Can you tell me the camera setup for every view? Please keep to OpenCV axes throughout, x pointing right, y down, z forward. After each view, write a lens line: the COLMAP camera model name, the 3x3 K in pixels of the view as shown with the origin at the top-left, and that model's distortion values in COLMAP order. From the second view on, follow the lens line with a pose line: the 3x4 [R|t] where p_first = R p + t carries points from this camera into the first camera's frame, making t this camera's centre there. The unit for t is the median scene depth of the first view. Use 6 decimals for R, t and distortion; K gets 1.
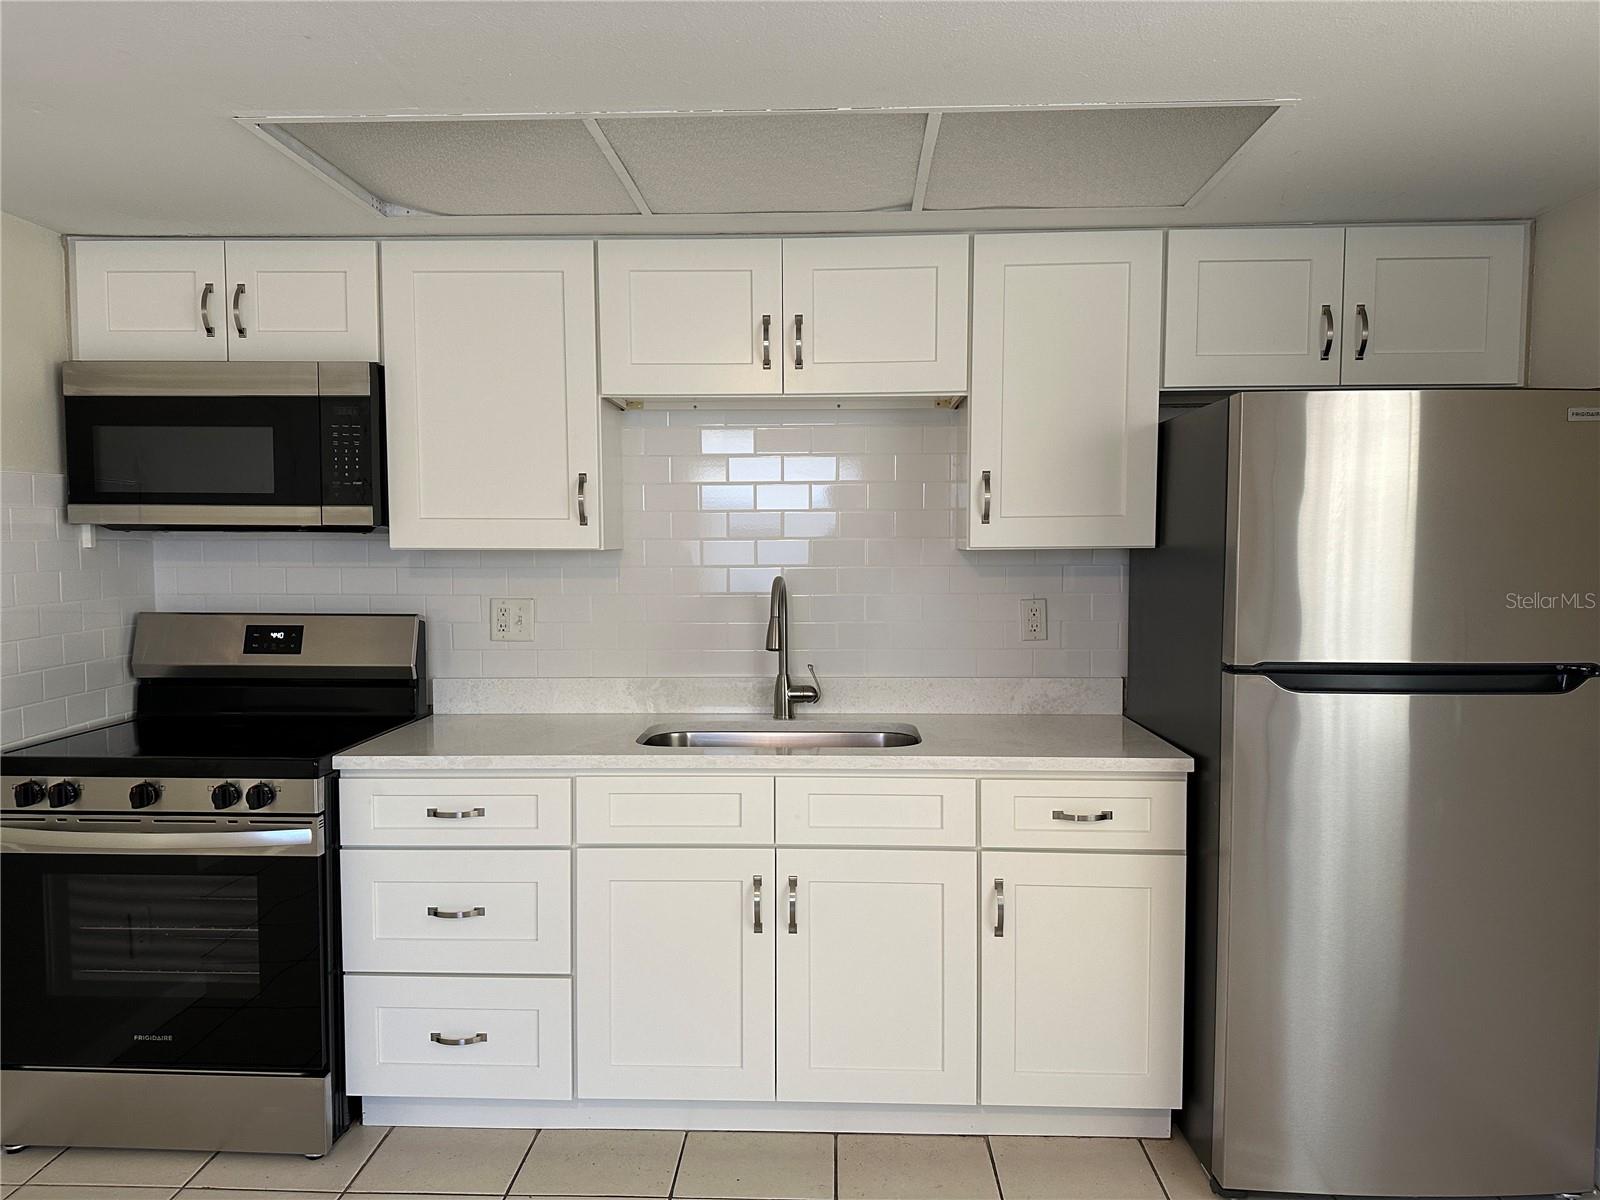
lens RADIAL K [[1125.8, 0, 797.2], [0, 1125.8, 598.3], [0, 0, 1]] dist [0.080037, -0.089972]
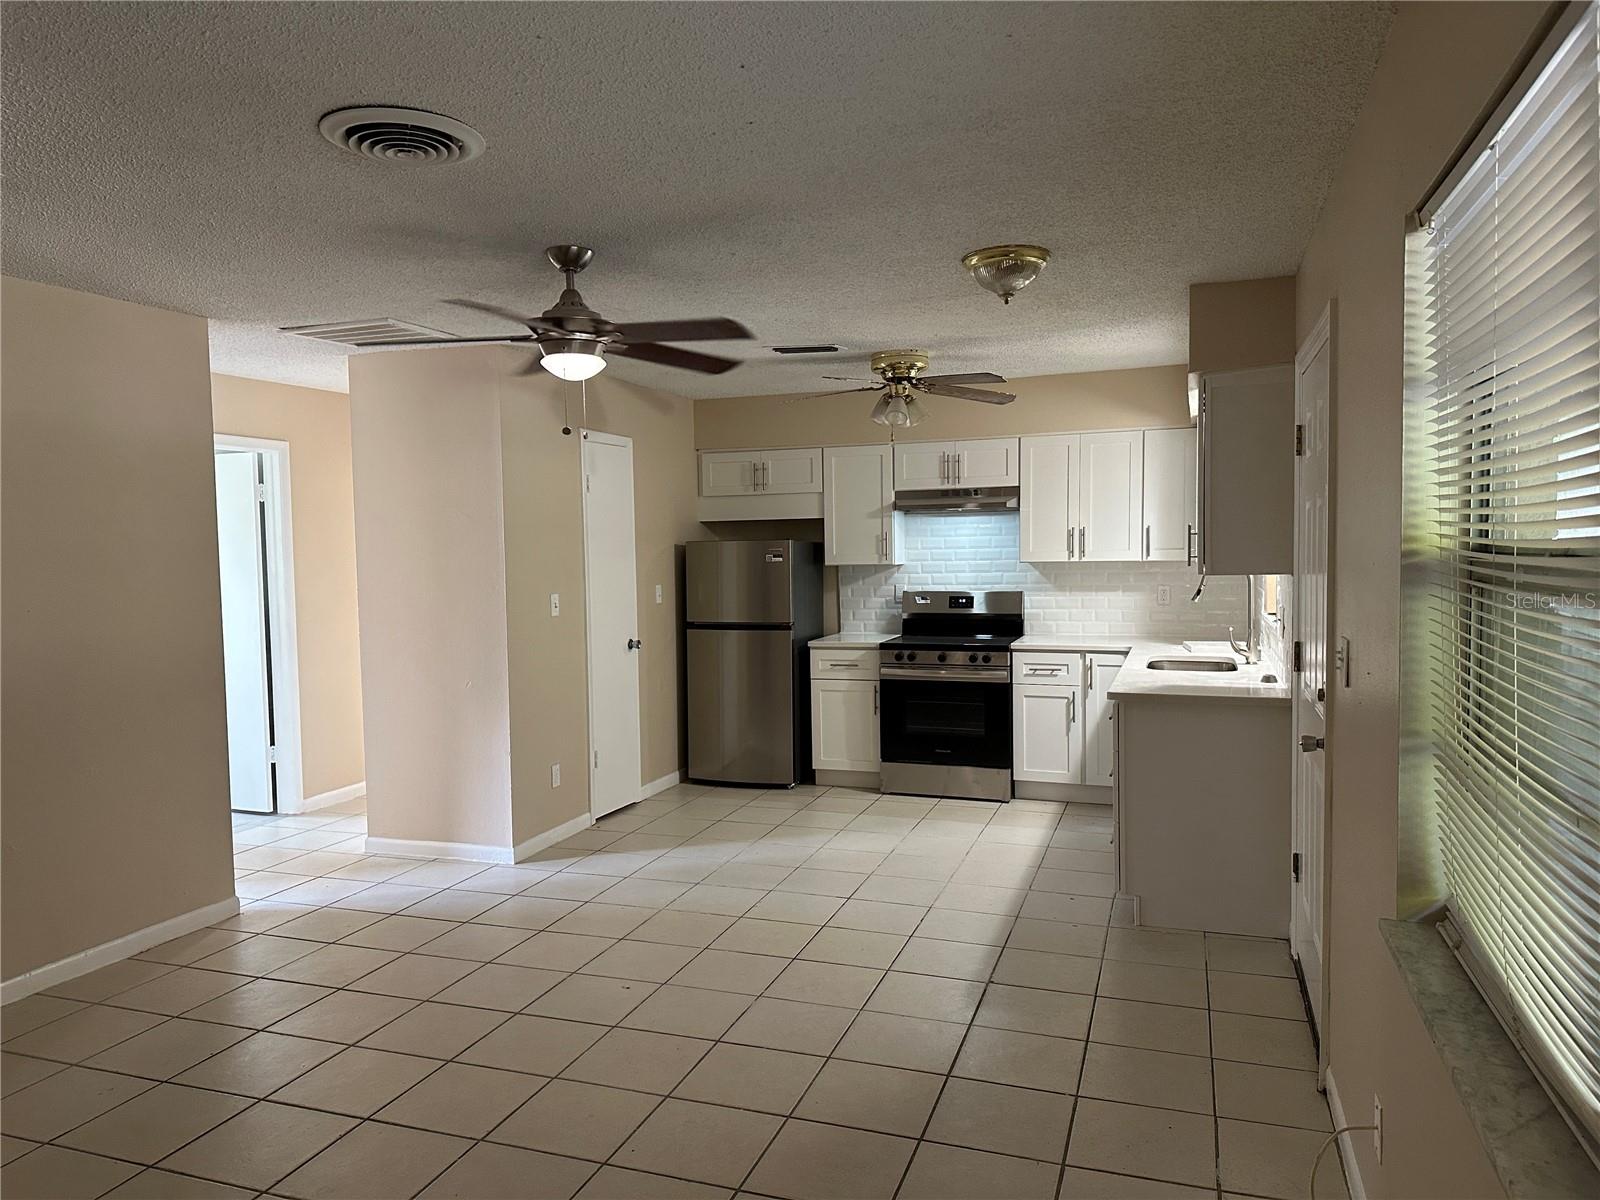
lens RADIAL K [[1125.8, 0, 794.2], [0, 1125.8, 600.8], [0, 0, 1]] dist [0.080037, -0.089972]
pose [[0.958821, -0.002096, -0.284003, -0.142591], [0.000789, 0.999989, -0.004718, 0.048187], [0.284009, 0.004300, 0.958812, -1.457373]]
